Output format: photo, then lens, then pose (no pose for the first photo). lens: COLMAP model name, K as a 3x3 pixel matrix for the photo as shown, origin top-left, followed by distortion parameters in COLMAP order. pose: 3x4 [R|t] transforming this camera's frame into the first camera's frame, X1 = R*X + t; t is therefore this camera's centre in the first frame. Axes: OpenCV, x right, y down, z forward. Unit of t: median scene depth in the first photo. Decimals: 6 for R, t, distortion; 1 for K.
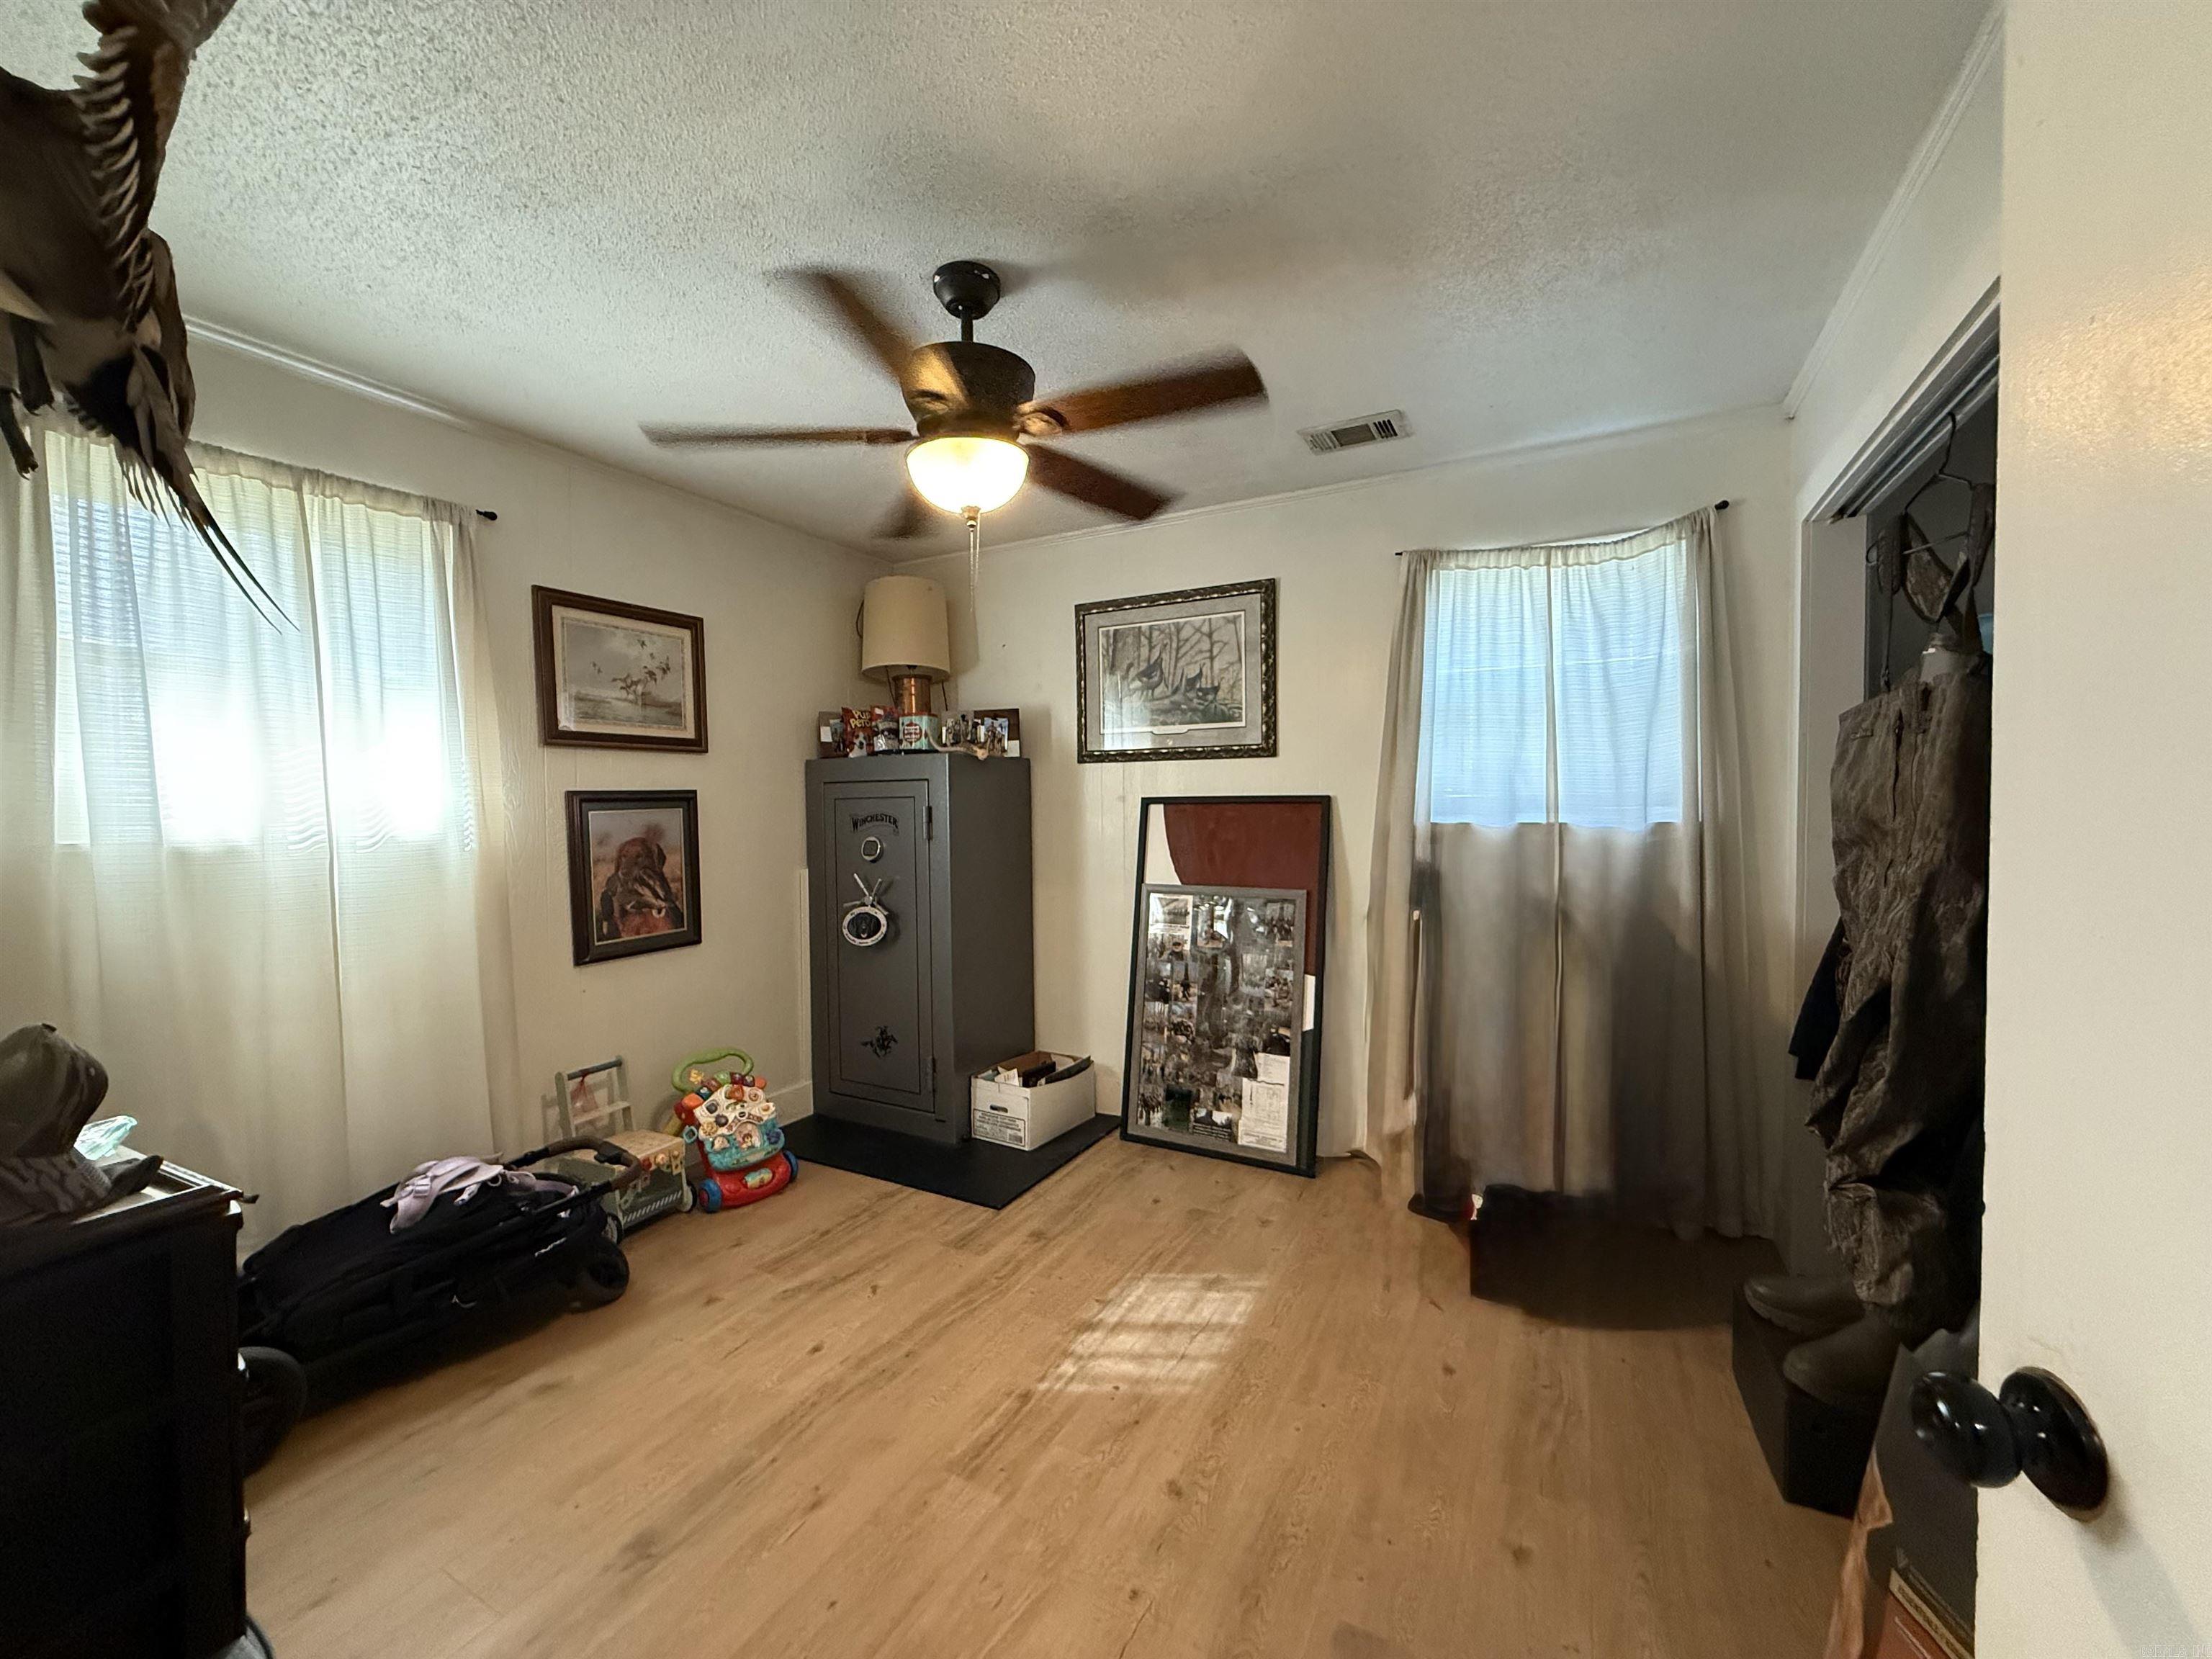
lens RADIAL K [[882.7, 0, 1100.0], [0, 882.7, 821.0], [0, 0, 1]] dist [0.009813, 0.000204]
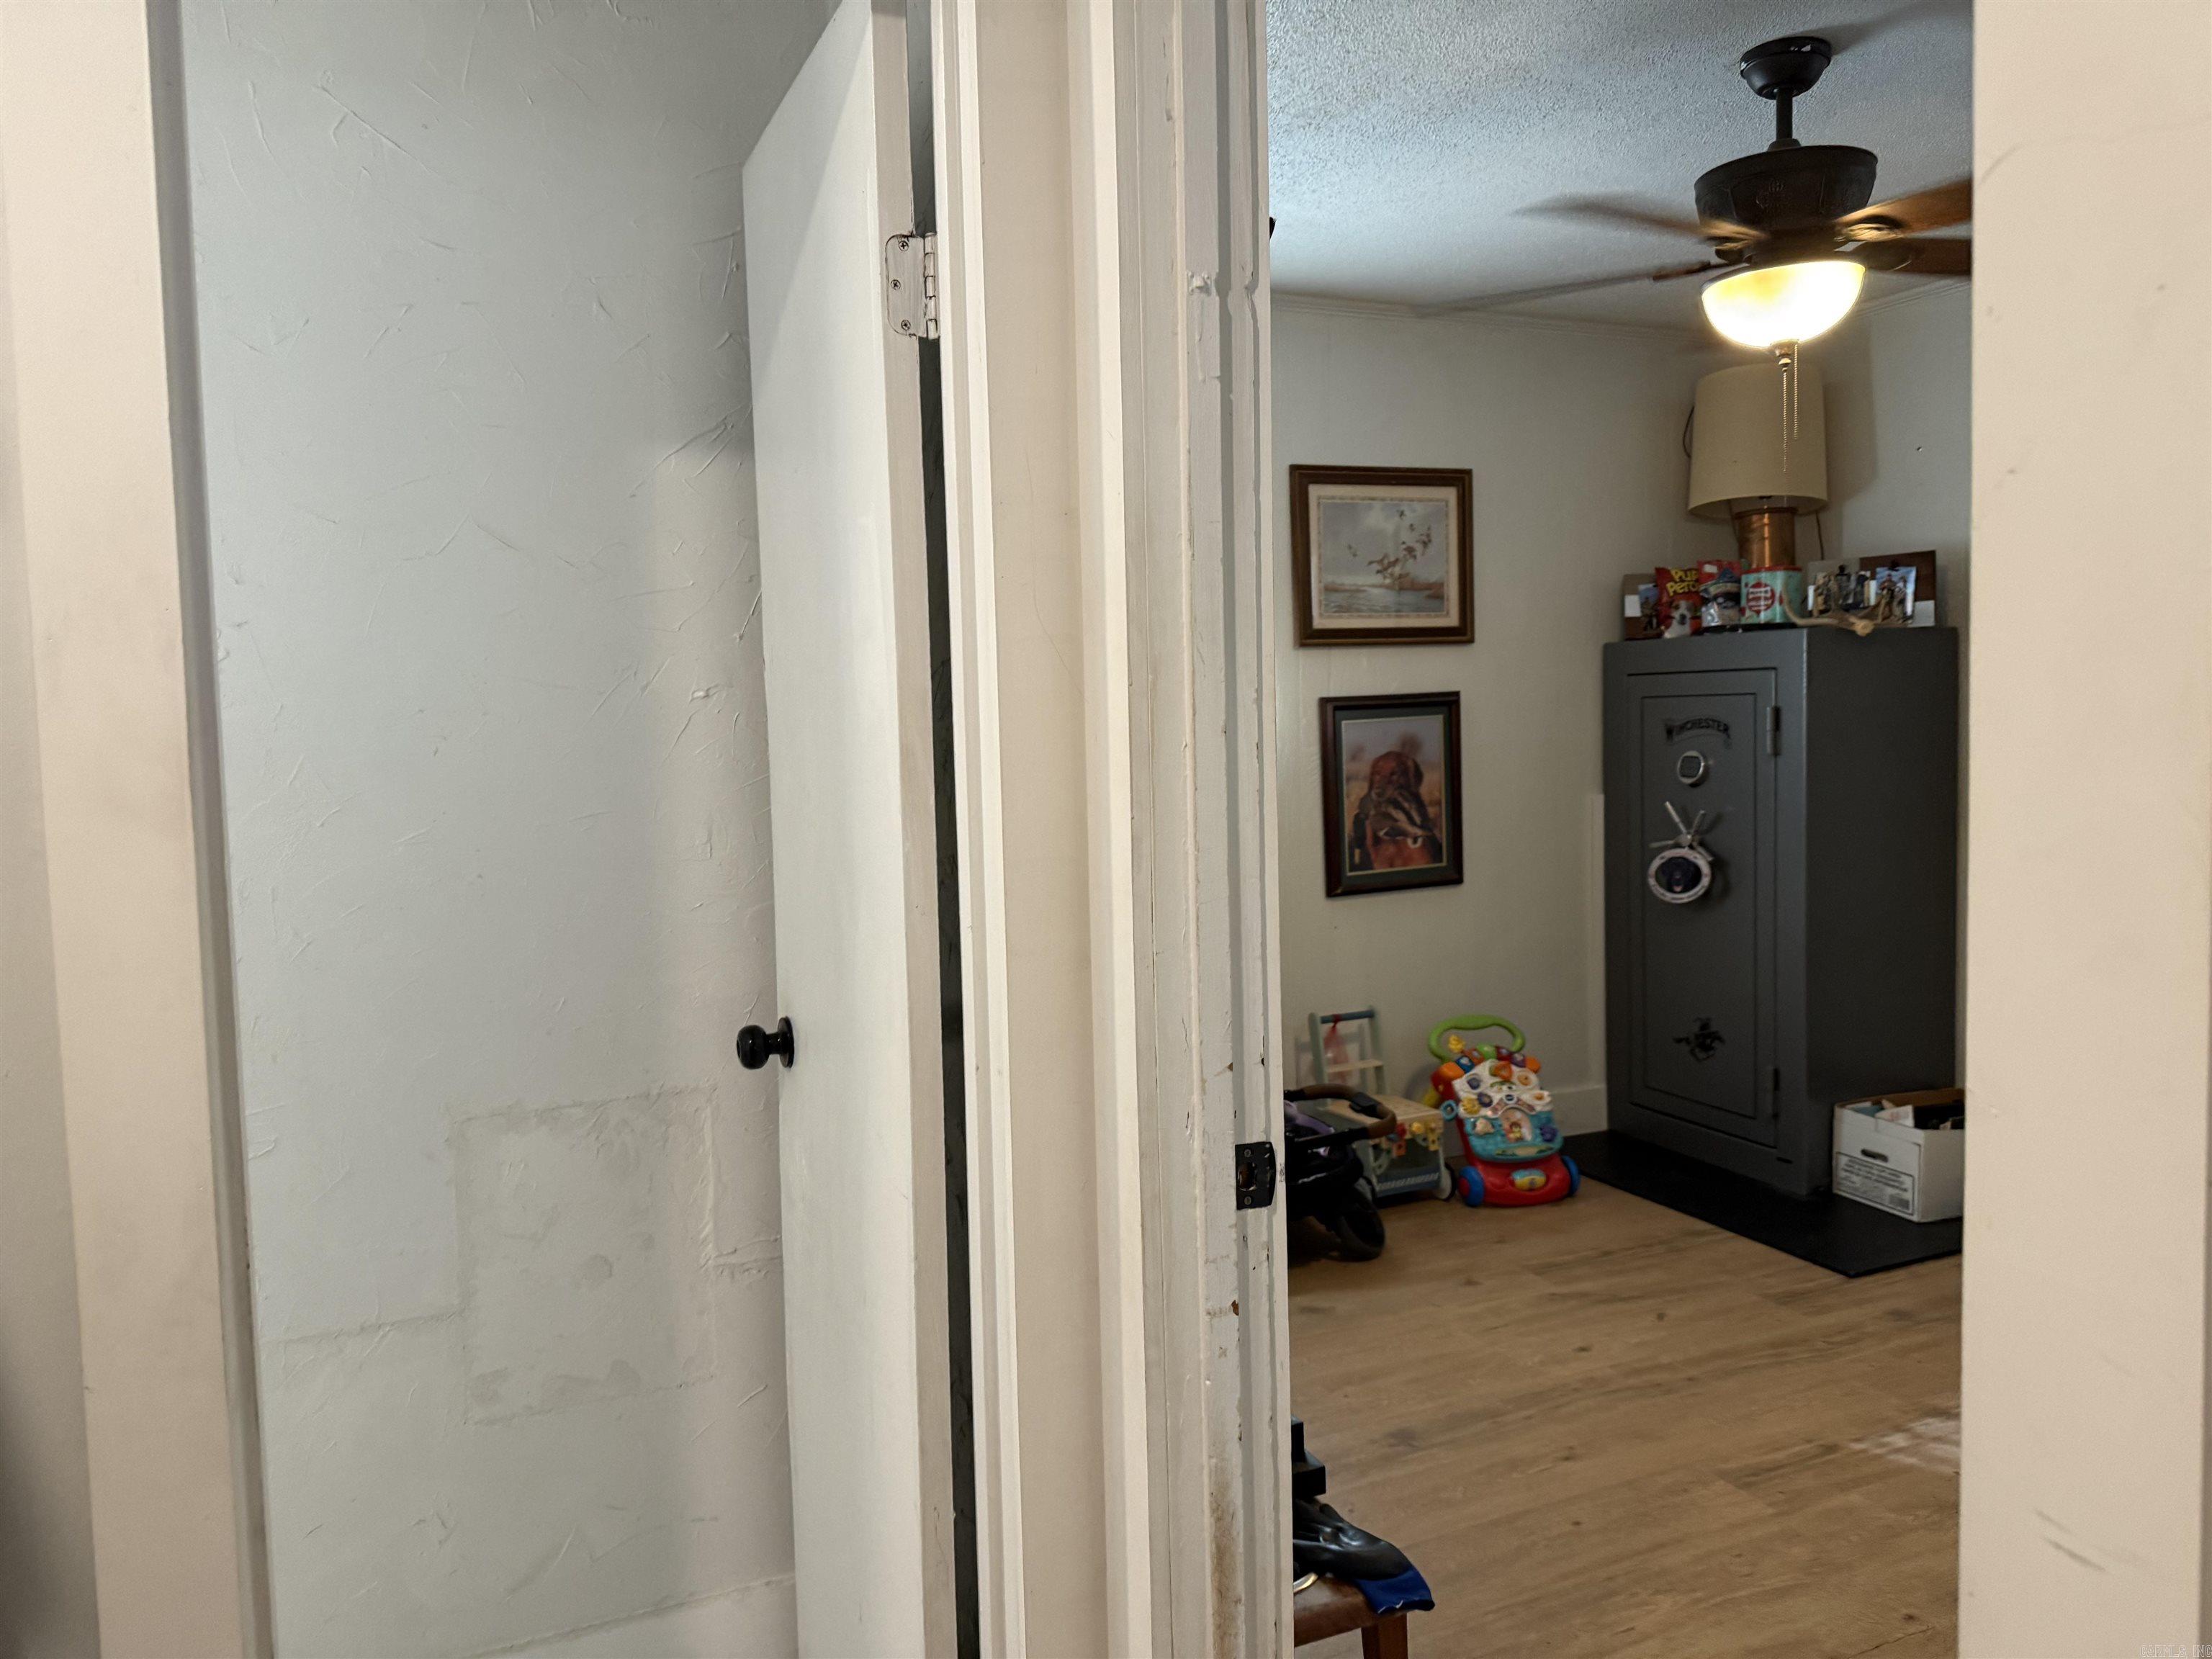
lens RADIAL K [[1552.7, 0, 1113.2], [0, 1552.7, 837.5], [0, 0, 1]] dist [0.137767, -0.181065]
pose [[0.795231, 0.042109, -0.604842, 0.160408], [0.006053, 0.996984, 0.077369, -0.015068], [0.606276, -0.065187, 0.792578, -0.328734]]
